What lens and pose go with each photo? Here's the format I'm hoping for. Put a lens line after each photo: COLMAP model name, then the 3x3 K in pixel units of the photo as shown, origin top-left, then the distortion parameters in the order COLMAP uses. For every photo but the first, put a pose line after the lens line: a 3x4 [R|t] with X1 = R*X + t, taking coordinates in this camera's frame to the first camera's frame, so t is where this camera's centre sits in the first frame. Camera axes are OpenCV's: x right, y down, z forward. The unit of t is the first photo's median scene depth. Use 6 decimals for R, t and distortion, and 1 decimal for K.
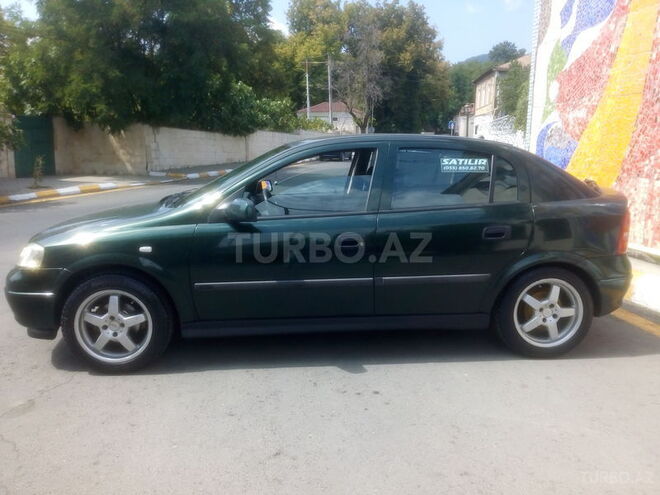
lens RADIAL K [[493.5, 0, 330.0], [0, 493.5, 247.5], [0, 0, 1]] dist [0.067942, -0.097504]
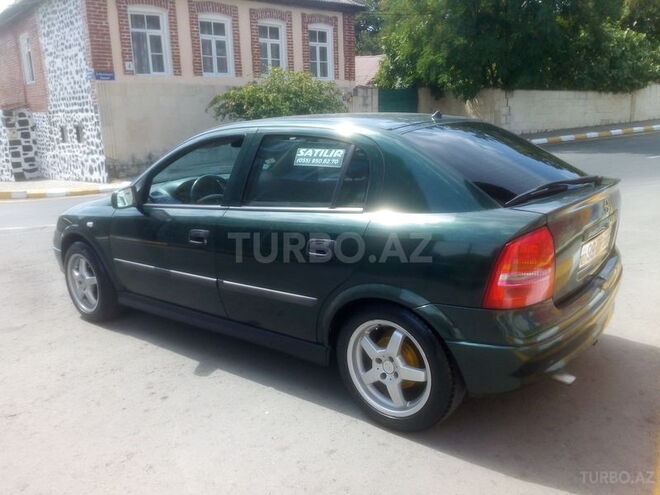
lens RADIAL K [[493.5, 0, 330.0], [0, 493.5, 247.5], [0, 0, 1]] dist [0.067942, -0.097504]
pose [[0.780578, 0.126012, -0.612225, 0.781977], [-0.084229, 0.991740, 0.096734, -0.101111], [0.619357, -0.023941, 0.784744, 0.391390]]
